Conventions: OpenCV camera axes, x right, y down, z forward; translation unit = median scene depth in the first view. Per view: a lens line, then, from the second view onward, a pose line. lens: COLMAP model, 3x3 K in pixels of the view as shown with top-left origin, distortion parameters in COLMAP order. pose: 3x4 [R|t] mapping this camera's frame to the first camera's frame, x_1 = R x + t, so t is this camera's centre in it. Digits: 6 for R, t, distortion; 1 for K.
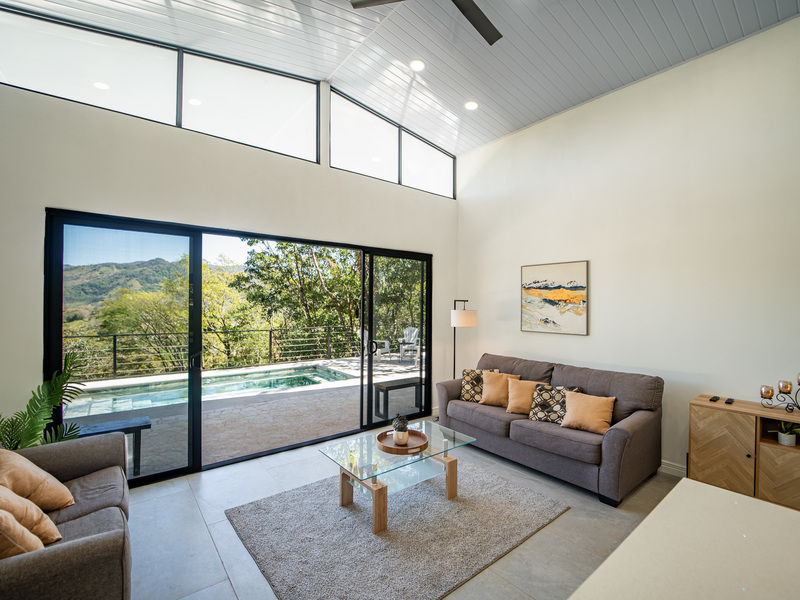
lens RADIAL K [[364.3, 0, 398.5], [0, 364.3, 301.5], [0, 0, 1]] dist [-0.020499, -0.000129]
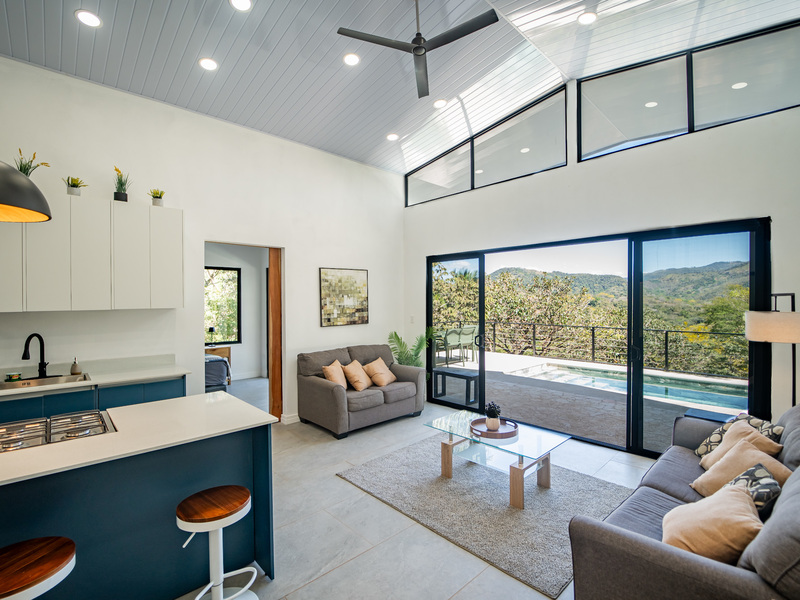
lens RADIAL K [[379.0, 0, 412.9], [0, 379.0, 301.4], [0, 0, 1]] dist [-0.024848, 0.000248]
pose [[0.104844, -0.003909, -0.994481, 0.750044], [0.011763, 0.999927, -0.002691, 0.002049], [0.994419, -0.011416, 0.104882, 0.431249]]
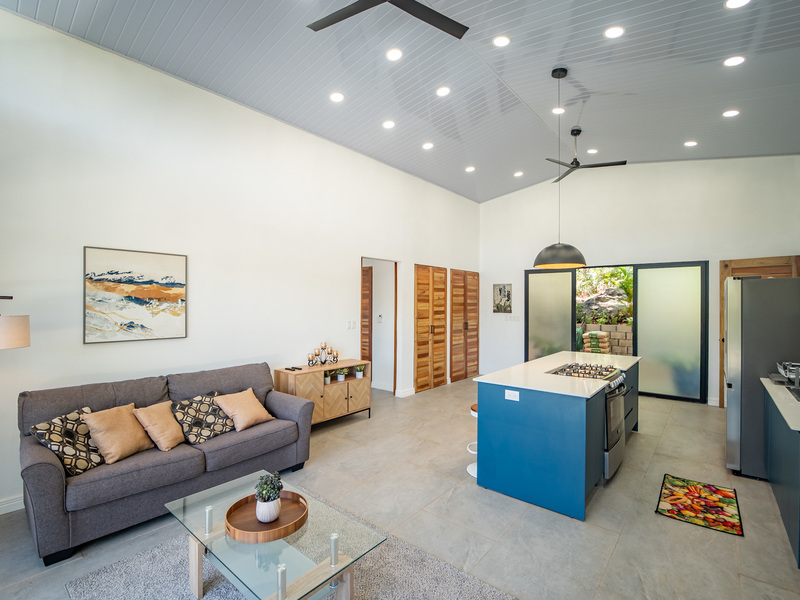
lens RADIAL K [[378.8, 0, 395.6], [0, 378.8, 303.2], [0, 0, 1]] dist [-0.021395, 0.000073]
pose [[-0.194651, -0.005625, 0.980856, -0.469945], [-0.011138, 0.999932, 0.003524, -0.002088], [-0.980809, -0.010239, -0.194700, 0.610295]]
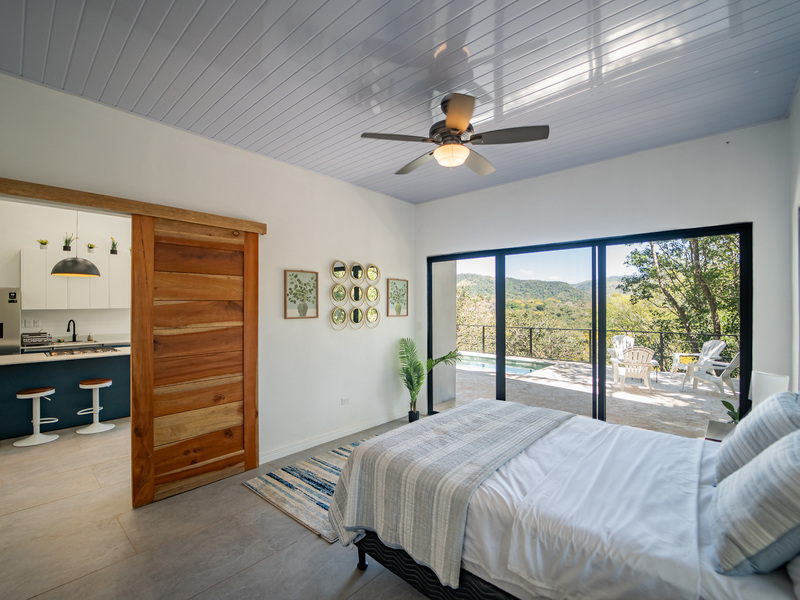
lens RADIAL K [[371.9, 0, 397.4], [0, 371.9, 302.4], [0, 0, 1]] dist [-0.021000, -0.000246]
pose [[0.149187, -0.019989, -0.988607, 1.610127], [0.014209, 0.999736, -0.018069, 0.027794], [0.988707, -0.011352, 0.149431, 0.851585]]
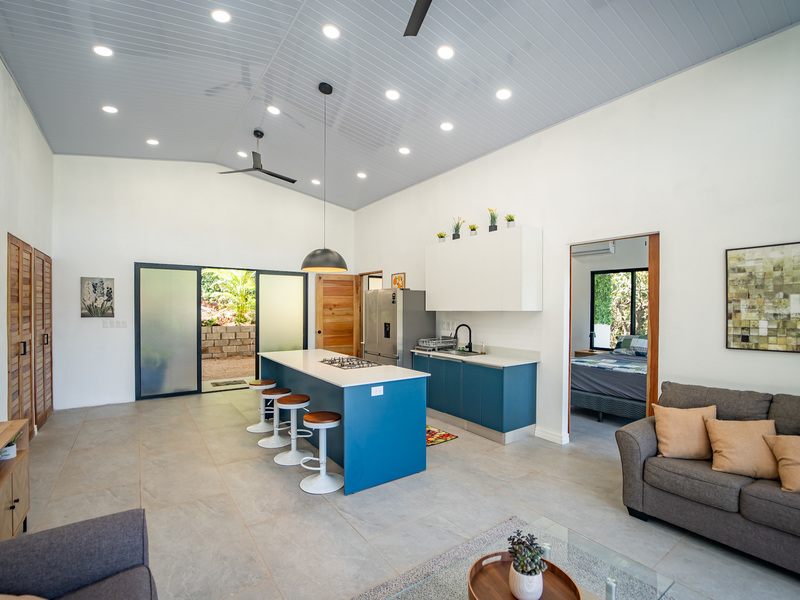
lens RADIAL K [[374.5, 0, 403.2], [0, 374.5, 310.2], [0, 0, 1]] dist [-0.021894, -0.000052]
pose [[-0.998709, -0.009523, 0.049889, 0.095193], [-0.009448, 0.999954, 0.001735, 0.008019], [-0.049903, 0.001262, -0.998753, 1.001738]]
